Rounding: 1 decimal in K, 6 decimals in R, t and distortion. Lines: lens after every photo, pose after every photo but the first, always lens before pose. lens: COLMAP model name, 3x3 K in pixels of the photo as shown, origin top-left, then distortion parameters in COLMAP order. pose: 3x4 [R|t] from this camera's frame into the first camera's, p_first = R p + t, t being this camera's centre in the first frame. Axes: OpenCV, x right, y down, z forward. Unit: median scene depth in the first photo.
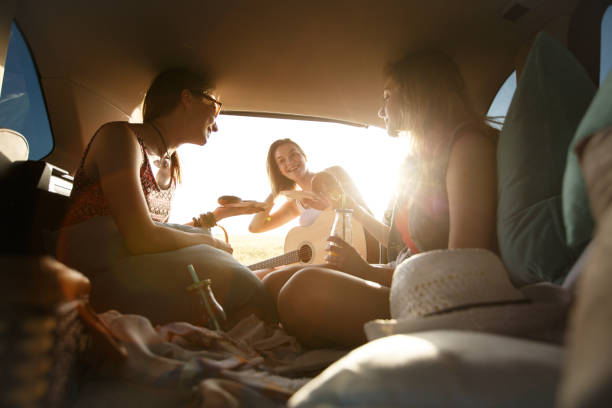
lens RADIAL K [[350.4, 0, 308.7], [0, 350.4, 200.7], [0, 0, 1]] dist [-0.004281, -0.002873]
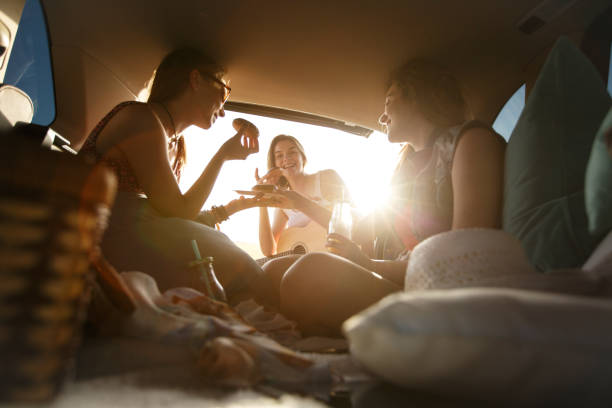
lens RADIAL K [[350.4, 0, 306.8], [0, 350.4, 204.8], [0, 0, 1]] dist [-0.004281, -0.002873]
pose [[0.996070, 0.082531, 0.032140, -0.093928], [-0.081562, 0.996205, -0.030376, 0.129235], [-0.034525, 0.027635, 0.999022, 0.022855]]
